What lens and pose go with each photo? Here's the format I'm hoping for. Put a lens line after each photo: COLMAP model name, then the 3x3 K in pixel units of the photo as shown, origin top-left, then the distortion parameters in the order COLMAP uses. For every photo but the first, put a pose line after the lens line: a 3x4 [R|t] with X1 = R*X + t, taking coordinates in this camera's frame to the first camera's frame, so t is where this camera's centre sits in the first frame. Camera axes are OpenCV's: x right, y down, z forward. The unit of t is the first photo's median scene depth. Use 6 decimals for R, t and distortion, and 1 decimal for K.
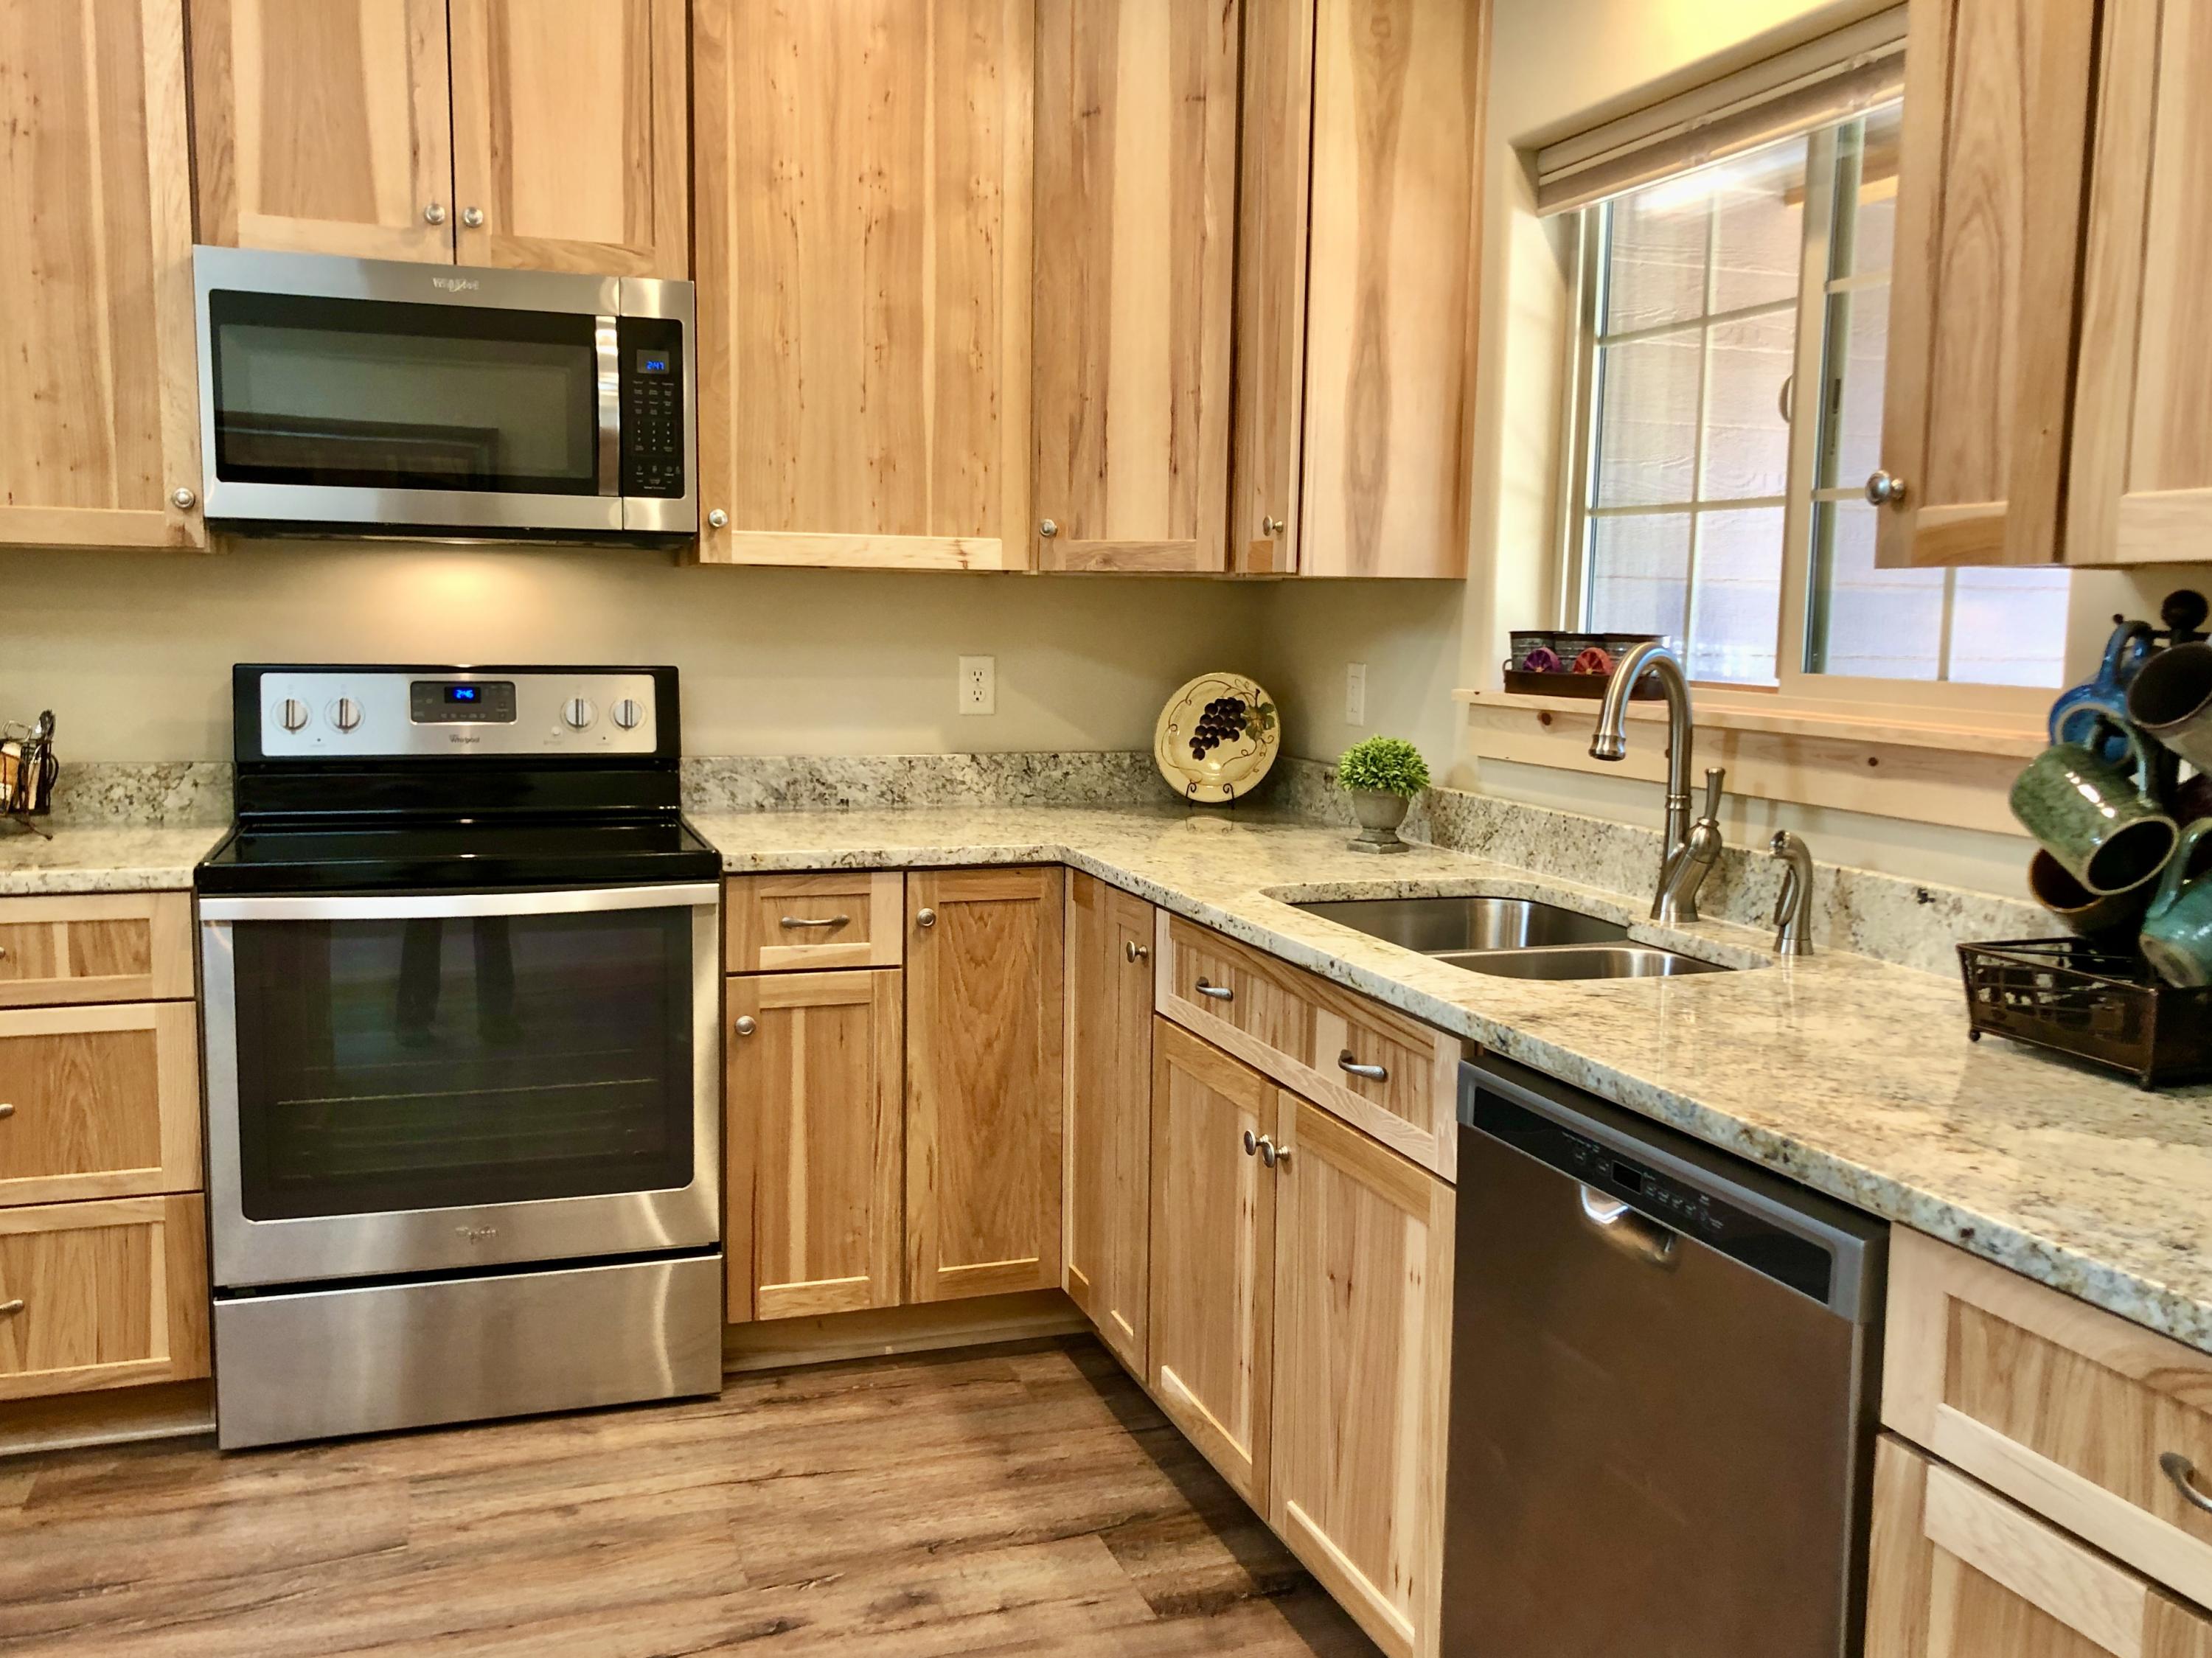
lens RADIAL K [[1972.1, 0, 1115.1], [0, 1972.1, 823.1], [0, 0, 1]] dist [-0.005685, 0.003691]
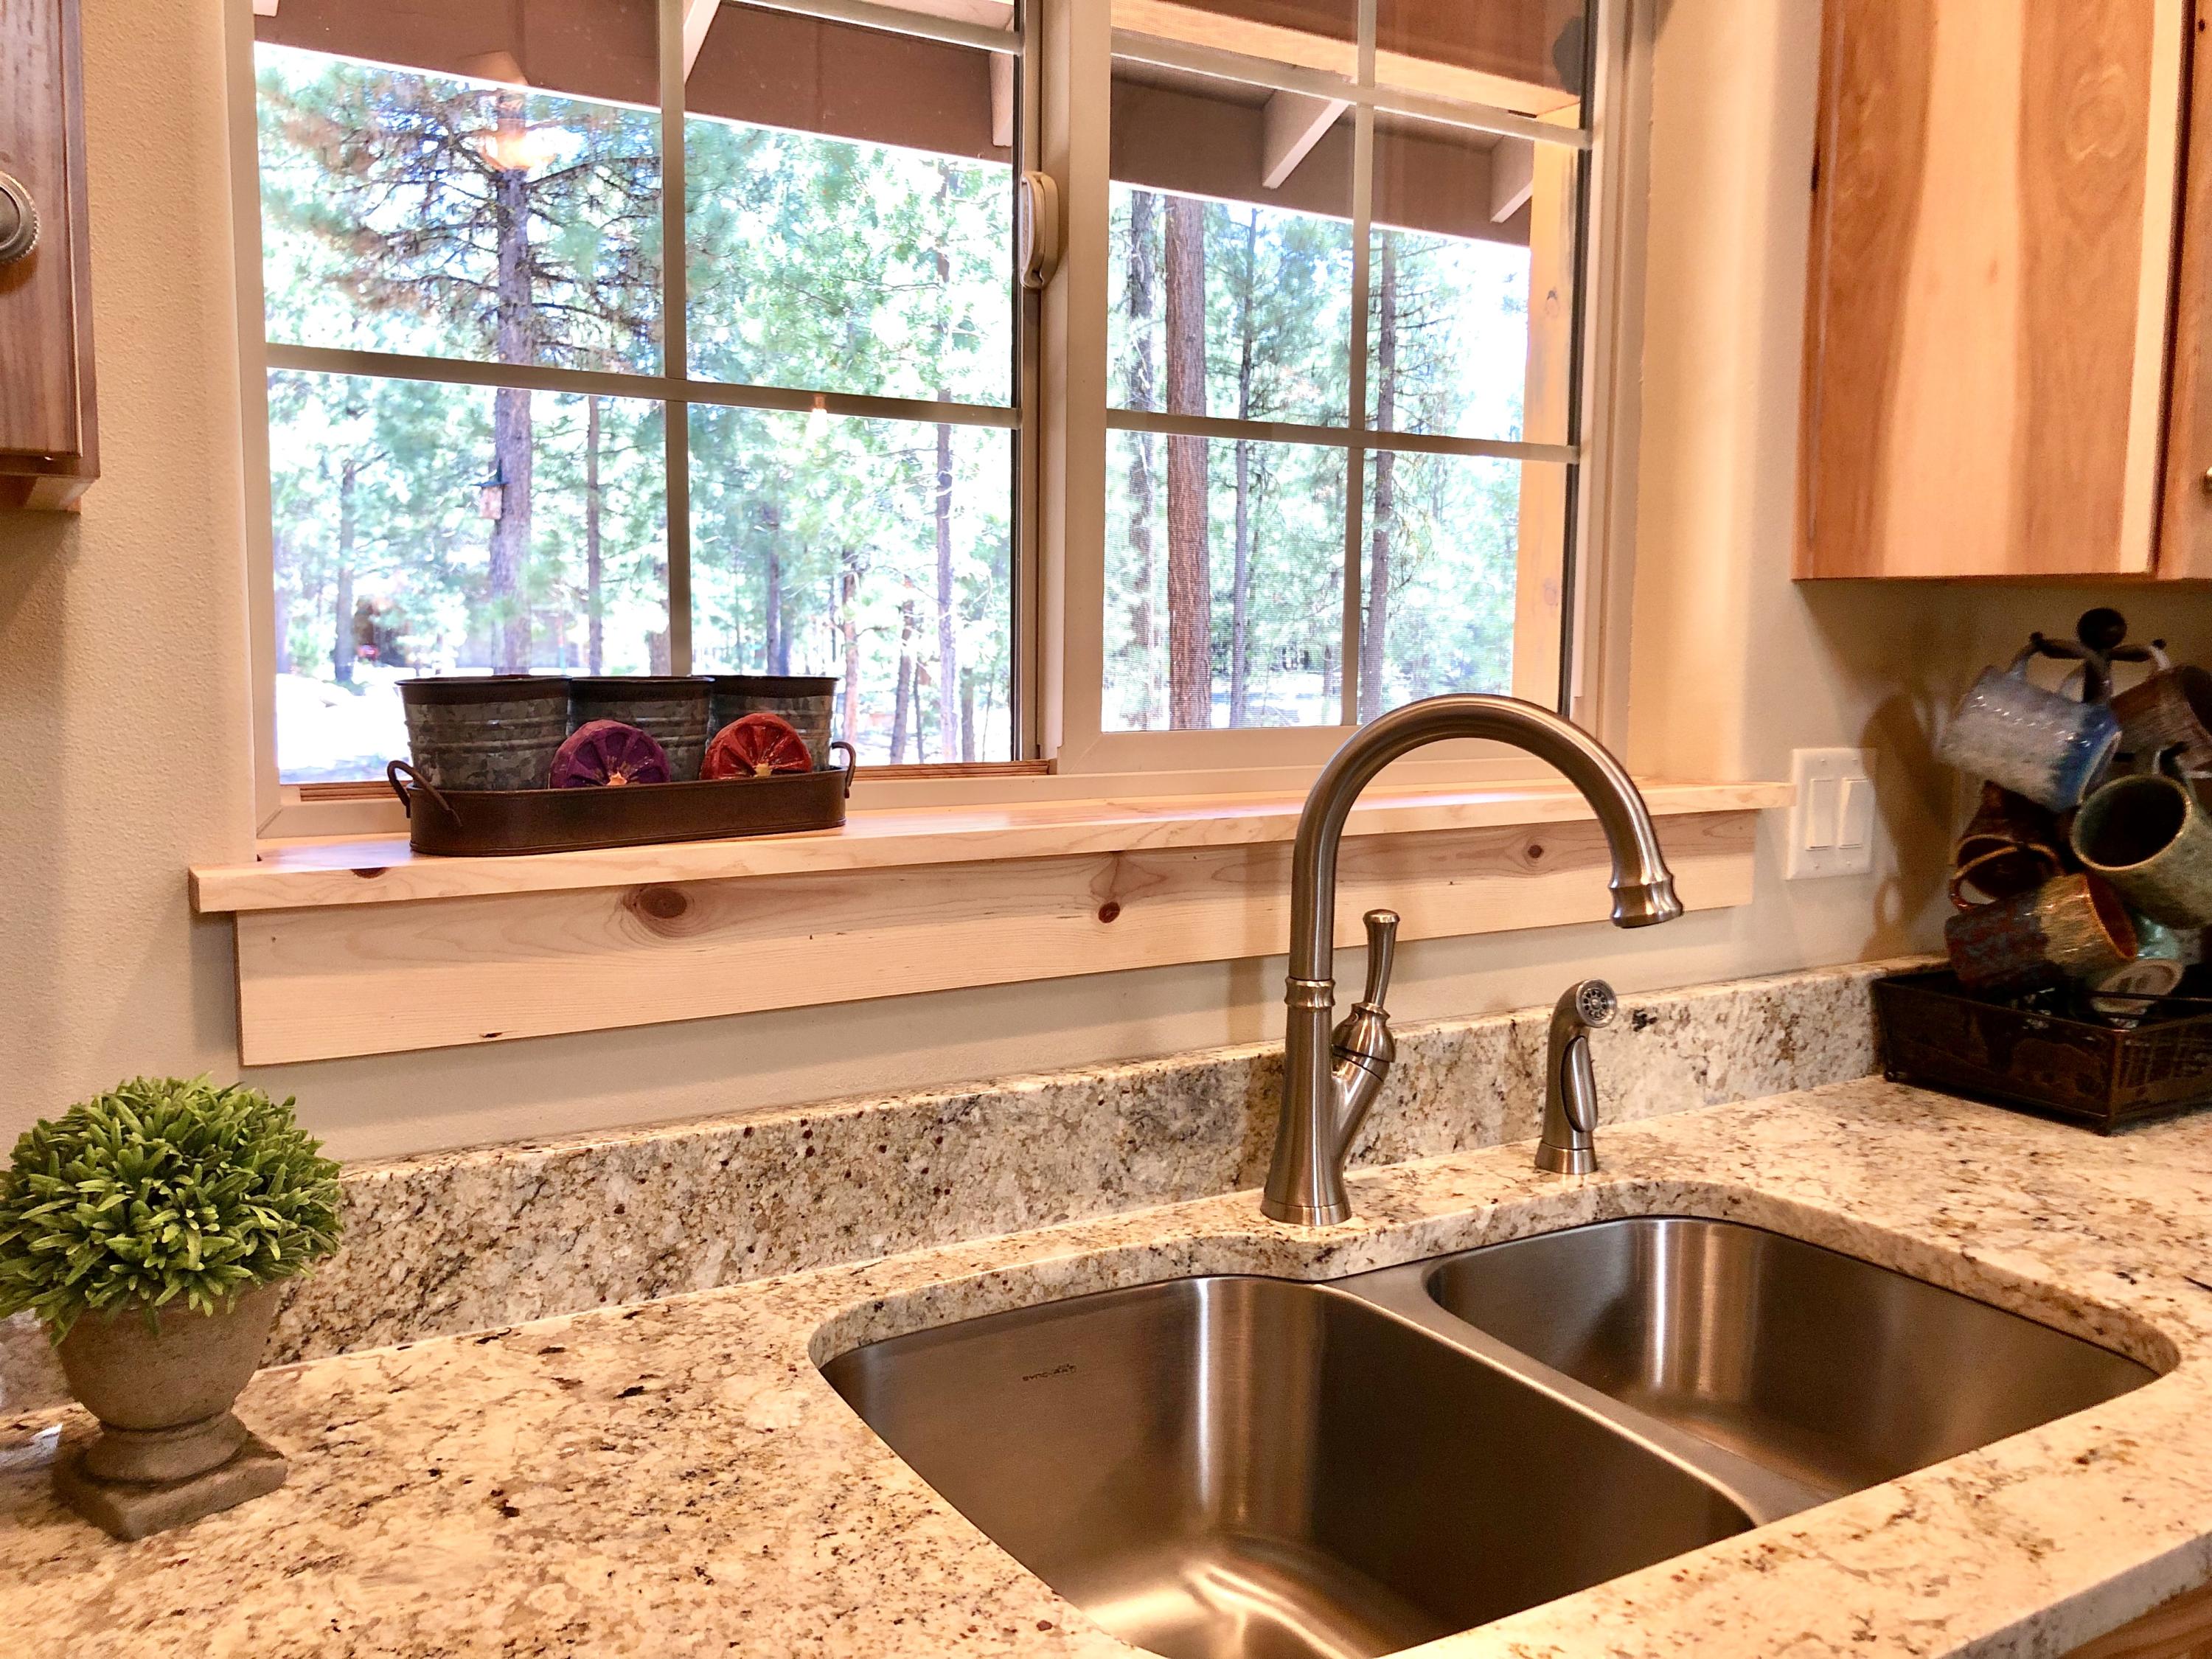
lens RADIAL K [[1819.8, 0, 1104.6], [0, 1819.8, 828.6], [0, 0, 1]] dist [0.010041, 0.016023]
pose [[-0.208795, -0.114097, 0.971281, -0.166102], [0.098712, 0.985640, 0.137004, -0.123347], [-0.972965, 0.124483, -0.194534, 1.125392]]
